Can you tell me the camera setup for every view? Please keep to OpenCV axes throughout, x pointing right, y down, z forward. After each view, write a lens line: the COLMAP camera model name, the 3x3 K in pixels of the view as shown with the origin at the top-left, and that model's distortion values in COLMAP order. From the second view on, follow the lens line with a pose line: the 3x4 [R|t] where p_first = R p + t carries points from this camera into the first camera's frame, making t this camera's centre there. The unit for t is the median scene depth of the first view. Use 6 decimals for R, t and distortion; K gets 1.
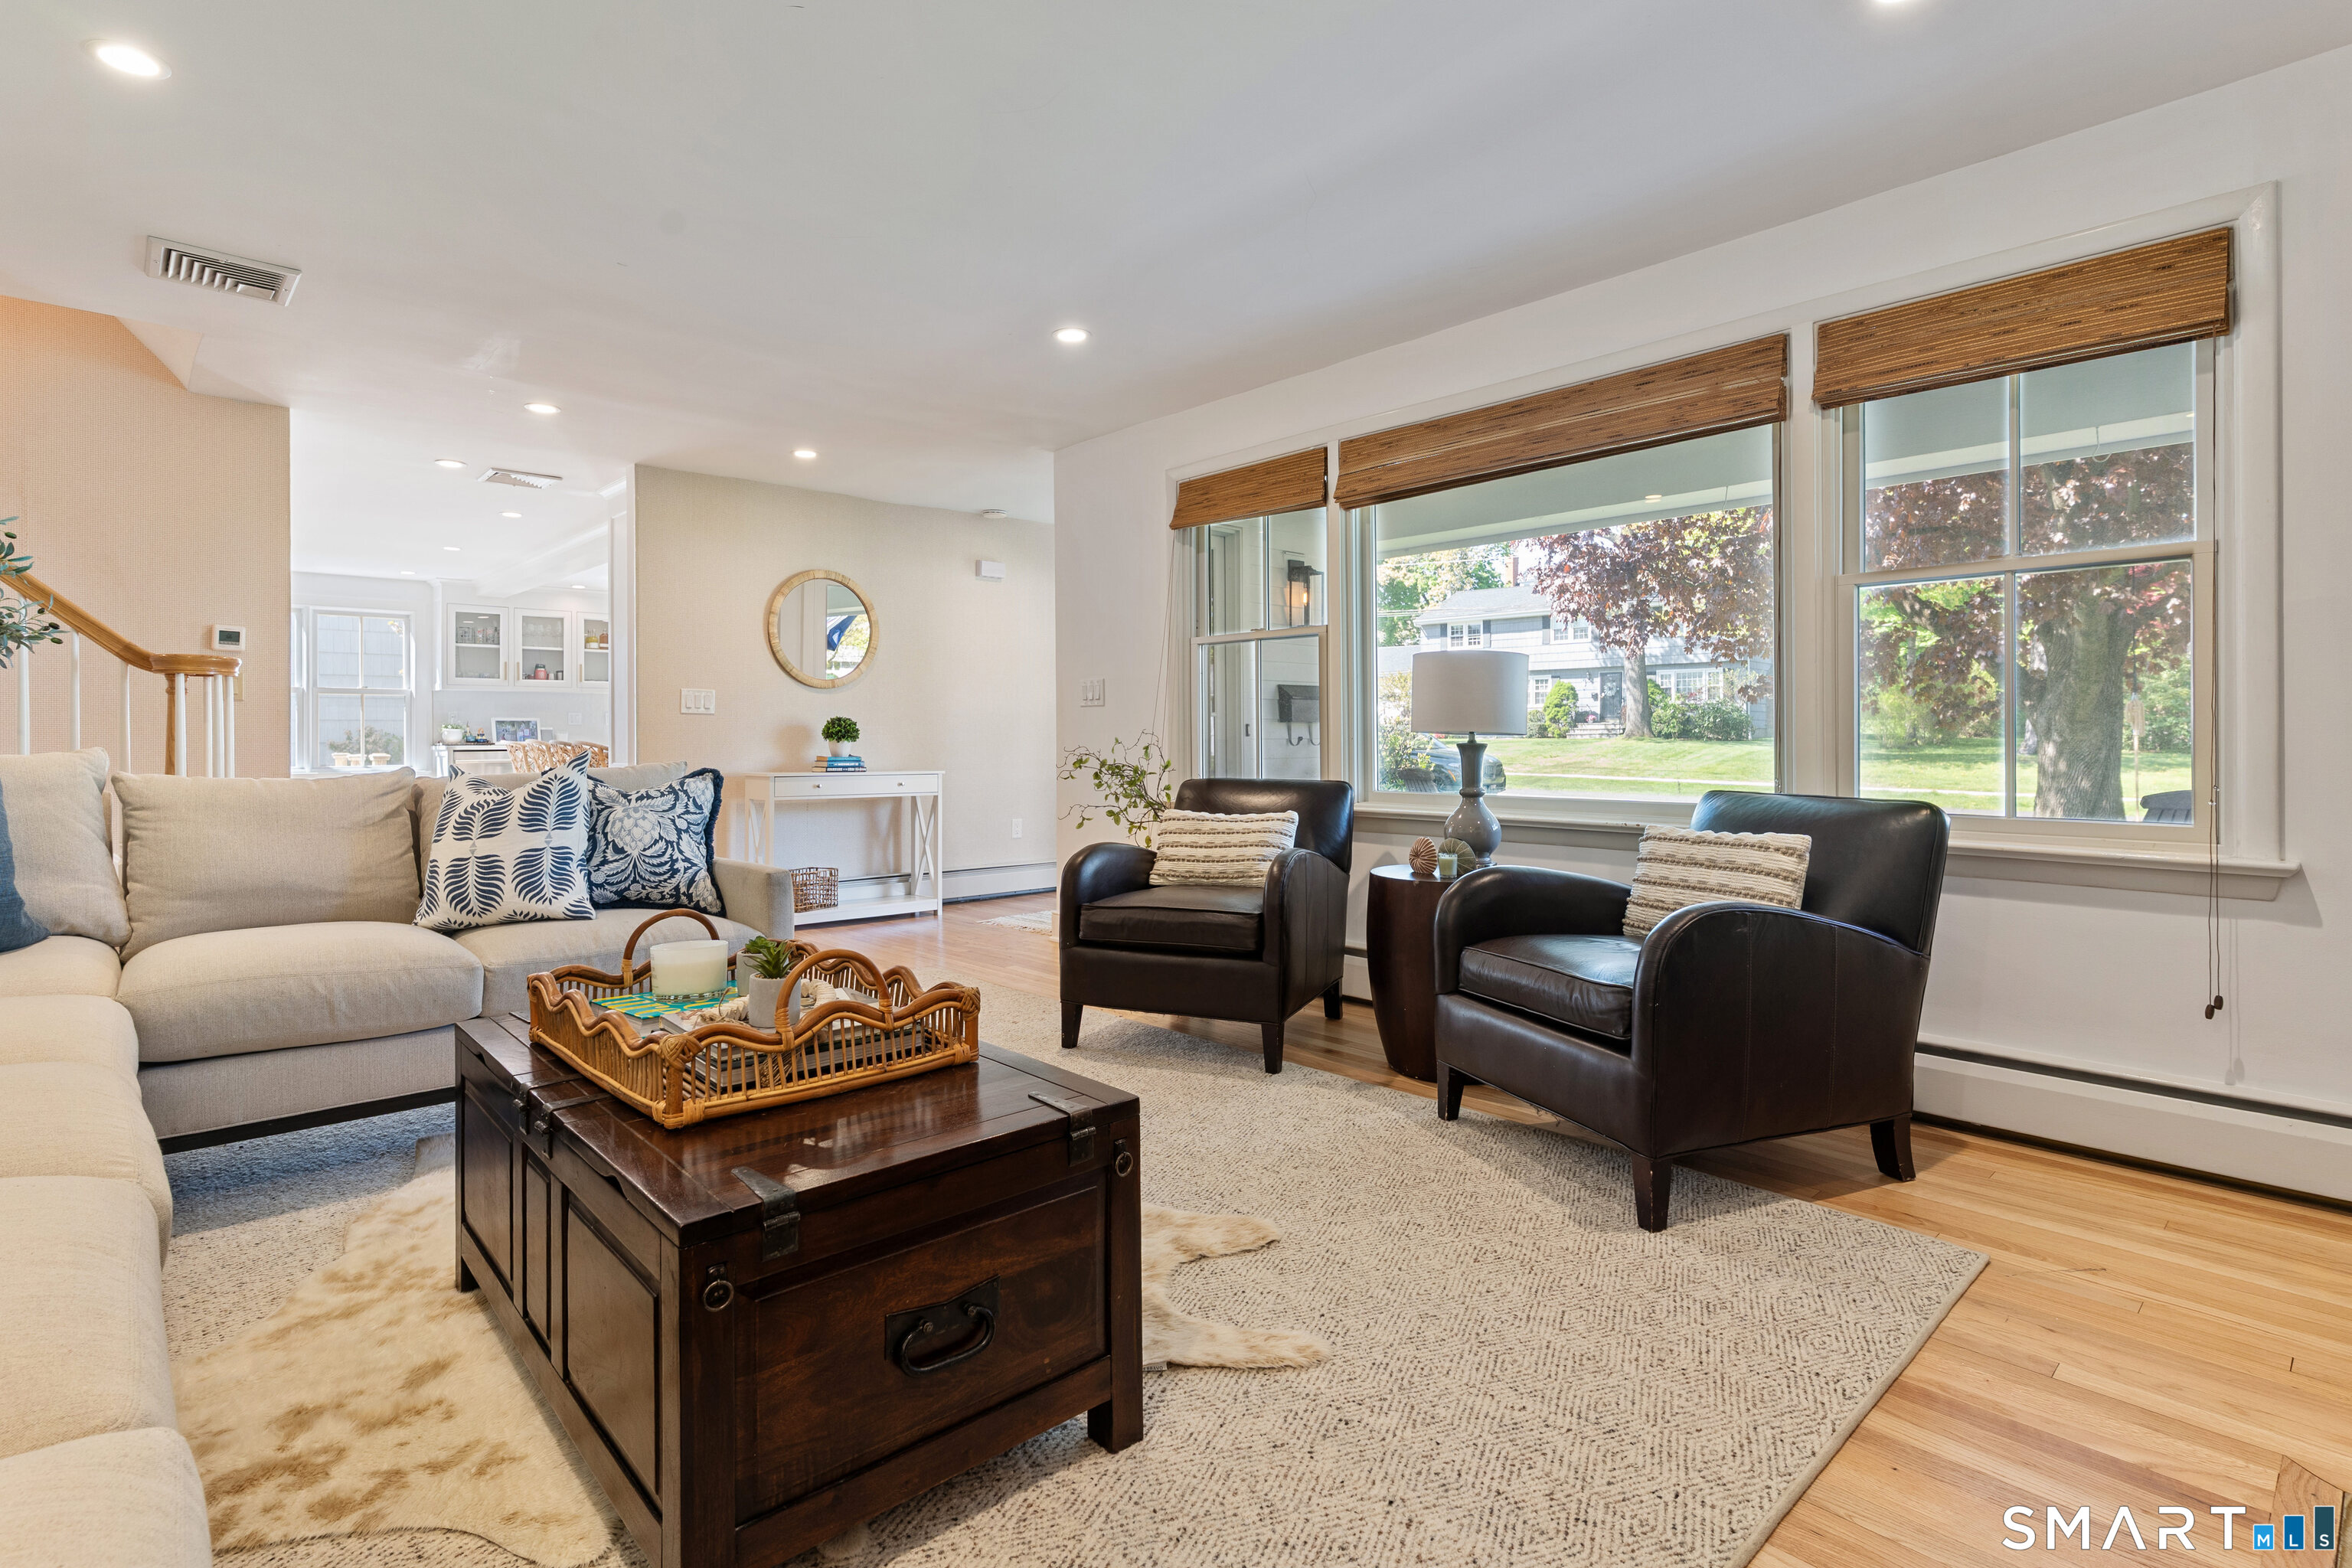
lens RADIAL K [[1139.8, 0, 1174.1], [0, 1139.8, 732.8], [0, 0, 1]] dist [0.005776, -0.000794]
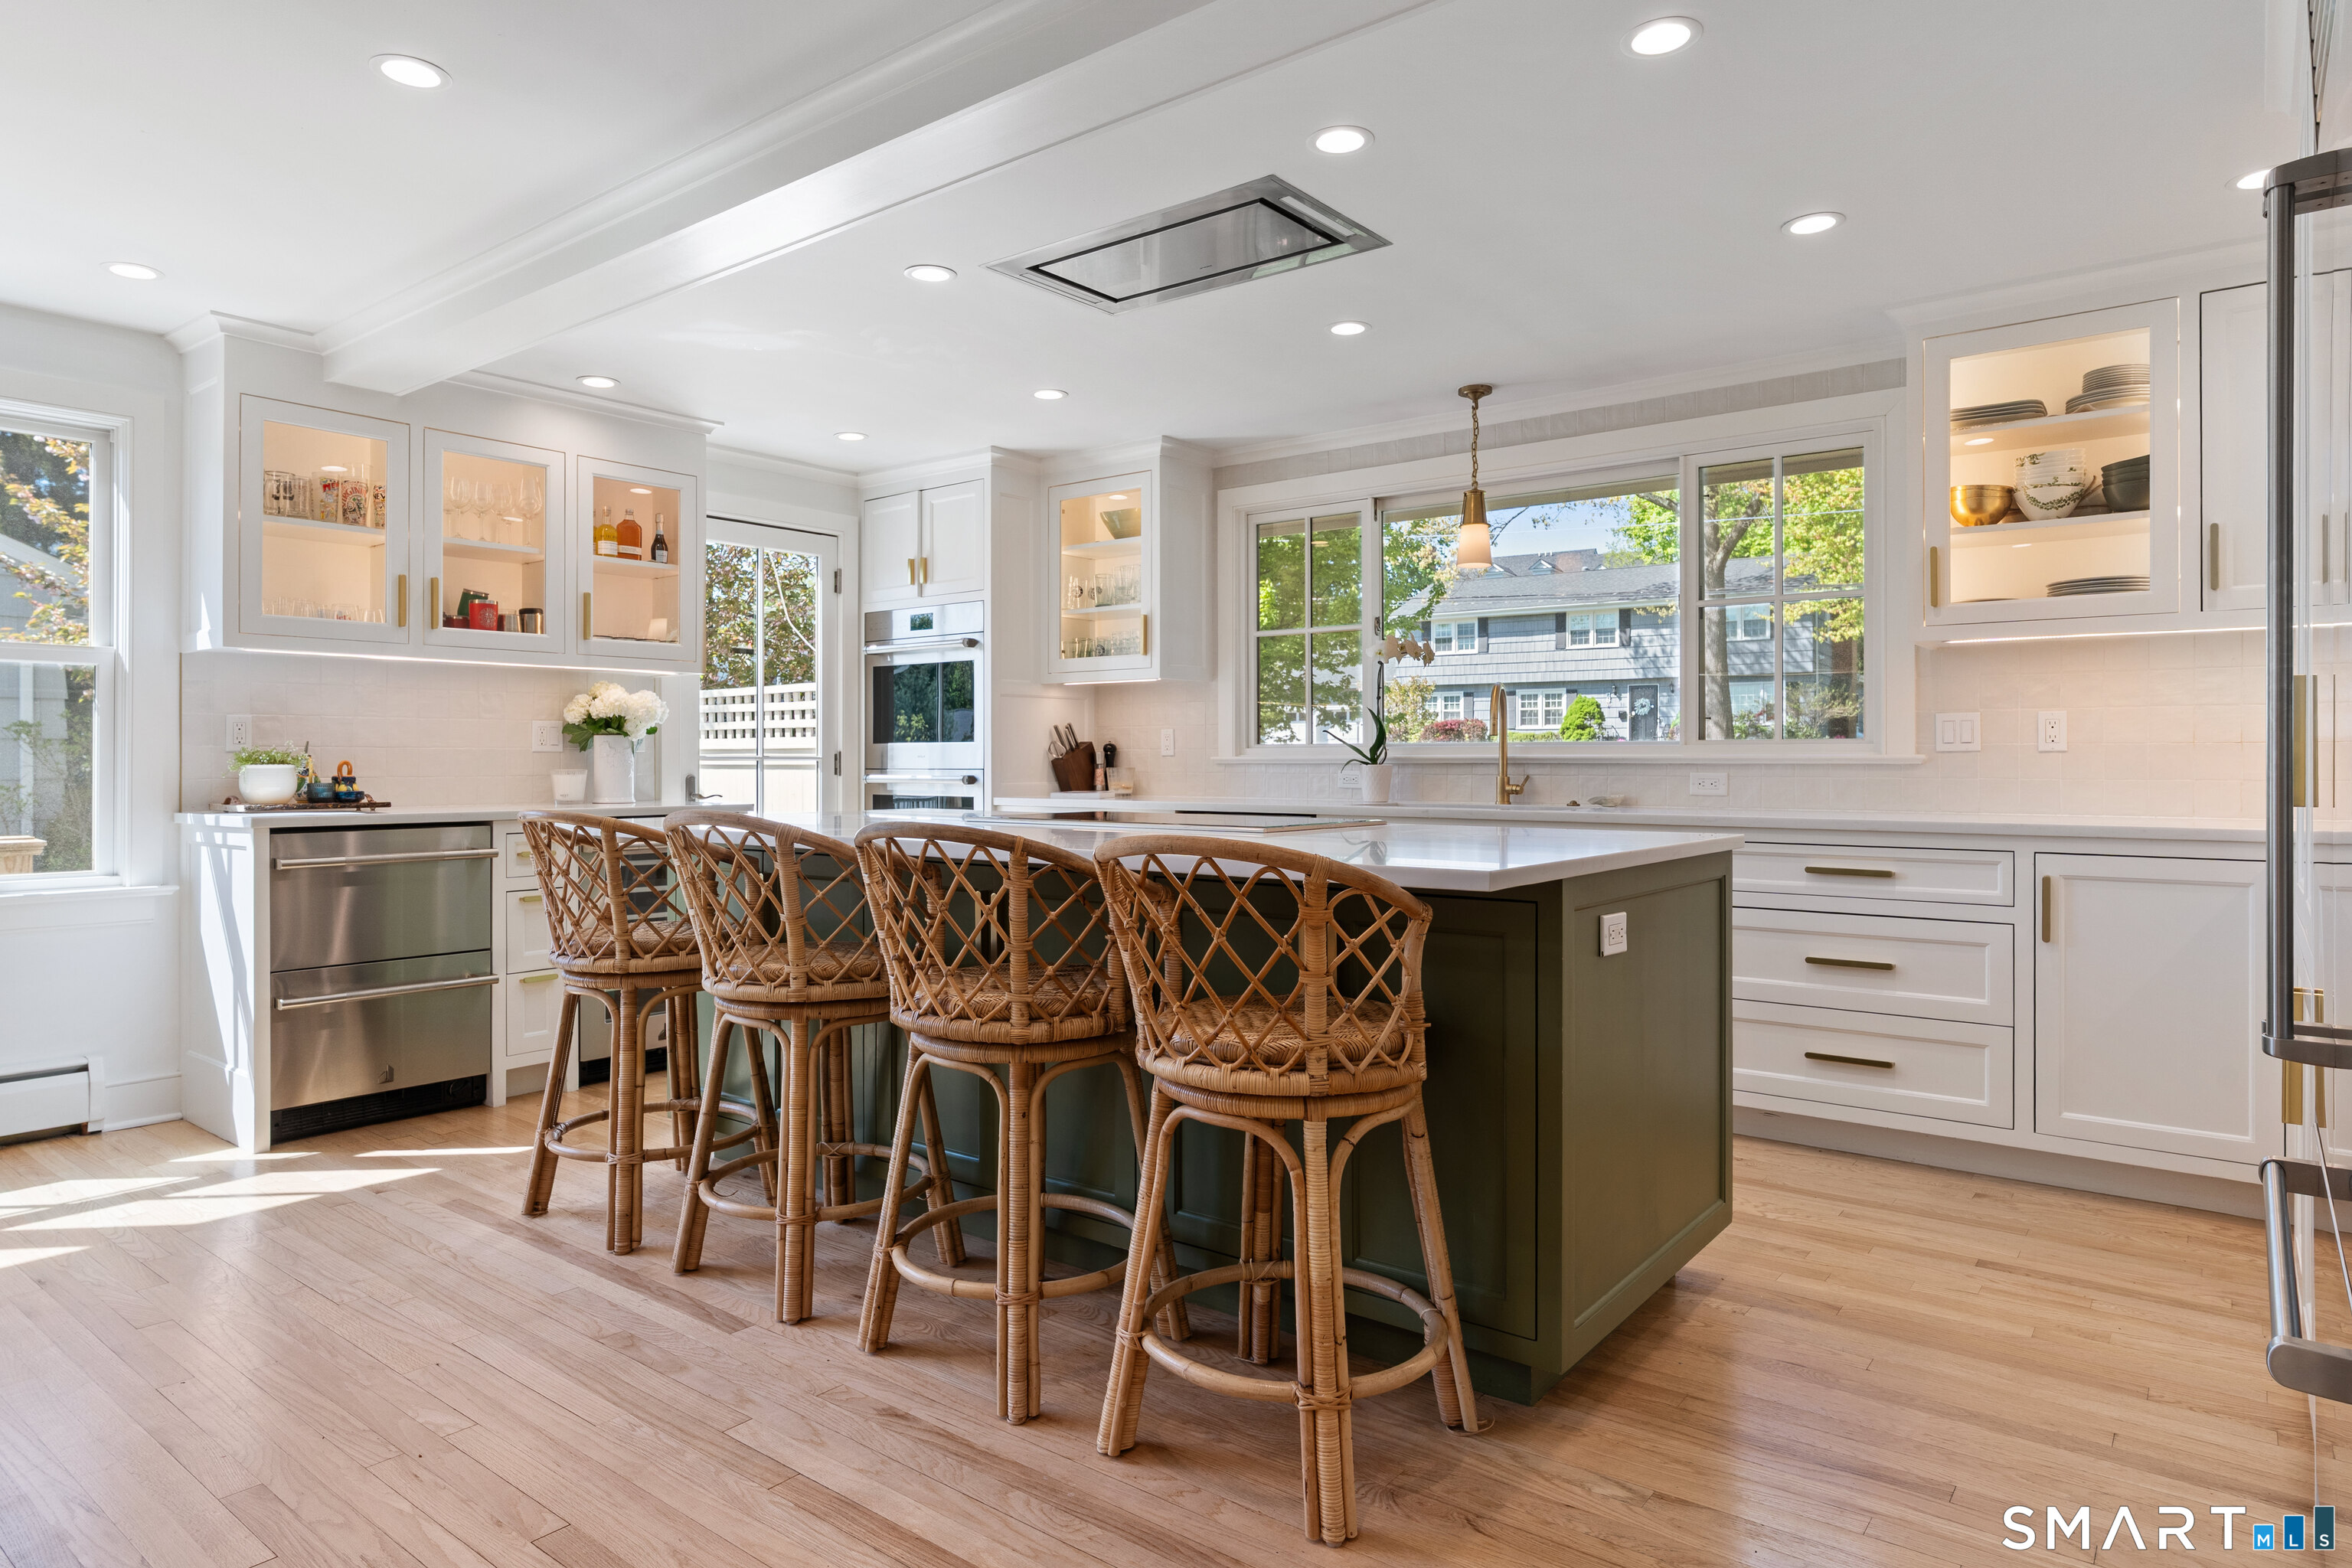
lens RADIAL K [[1366.2, 0, 1164.1], [0, 1366.2, 752.2], [0, 0, 1]] dist [-0.008043, 0.001625]
pose [[0.990223, 0.003463, 0.139451, -1.185795], [-0.002770, 0.999983, -0.005165, -0.015998], [-0.139467, 0.004728, 0.990215, 1.588362]]
